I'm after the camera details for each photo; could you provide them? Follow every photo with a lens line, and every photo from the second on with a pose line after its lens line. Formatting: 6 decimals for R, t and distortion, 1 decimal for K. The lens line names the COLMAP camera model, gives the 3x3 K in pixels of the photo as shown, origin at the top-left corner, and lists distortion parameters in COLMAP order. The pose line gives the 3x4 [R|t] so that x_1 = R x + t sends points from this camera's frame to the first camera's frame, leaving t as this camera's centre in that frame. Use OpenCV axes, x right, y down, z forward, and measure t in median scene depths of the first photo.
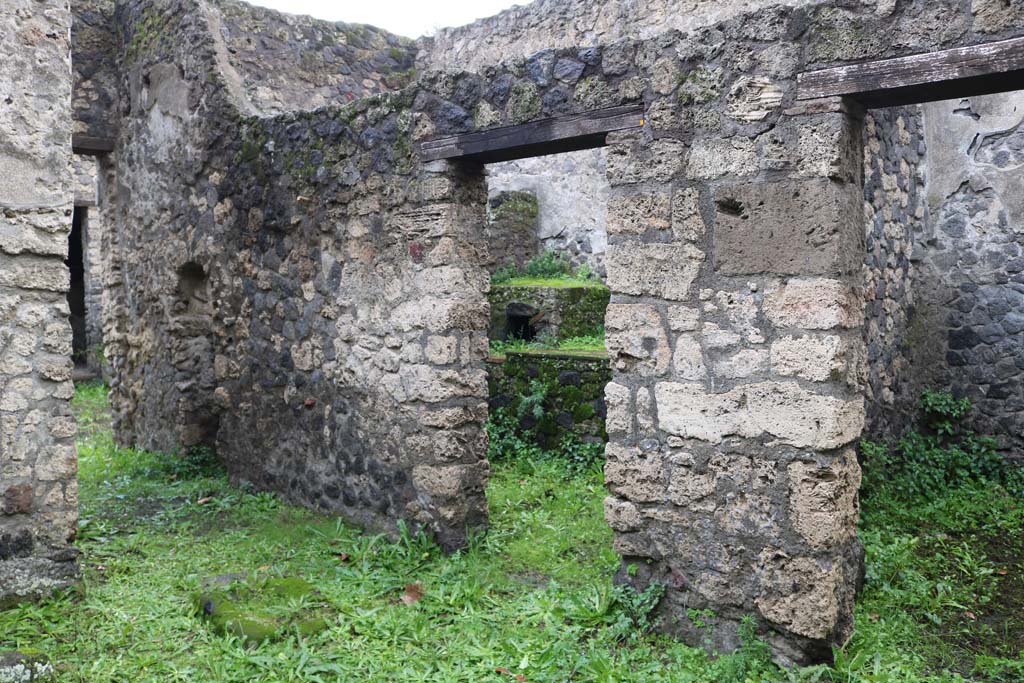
lens RADIAL K [[843.5, 0, 512.1], [0, 843.5, 341.8], [0, 0, 1]] dist [-0.147838, 0.117091]
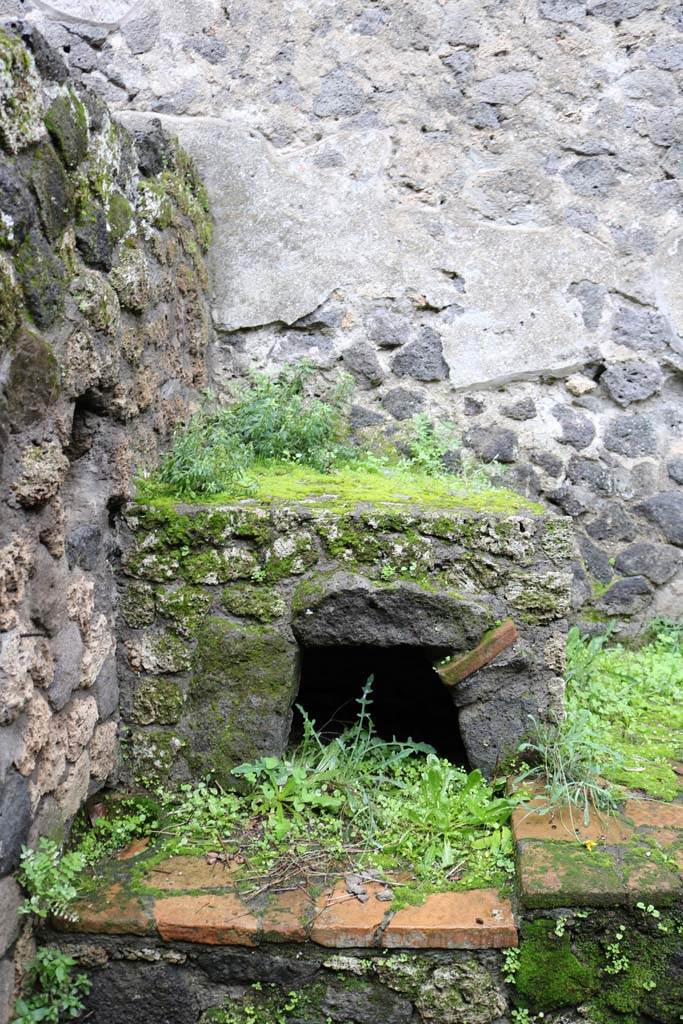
lens RADIAL K [[843.5, 0, 341.6], [0, 843.5, 510.6], [0, 0, 1]] dist [-0.147838, 0.117091]
pose [[0.774831, -0.045623, 0.630520, -0.127855], [0.037686, 0.998952, 0.025971, -0.067503], [-0.631044, 0.003639, 0.775739, 0.775895]]
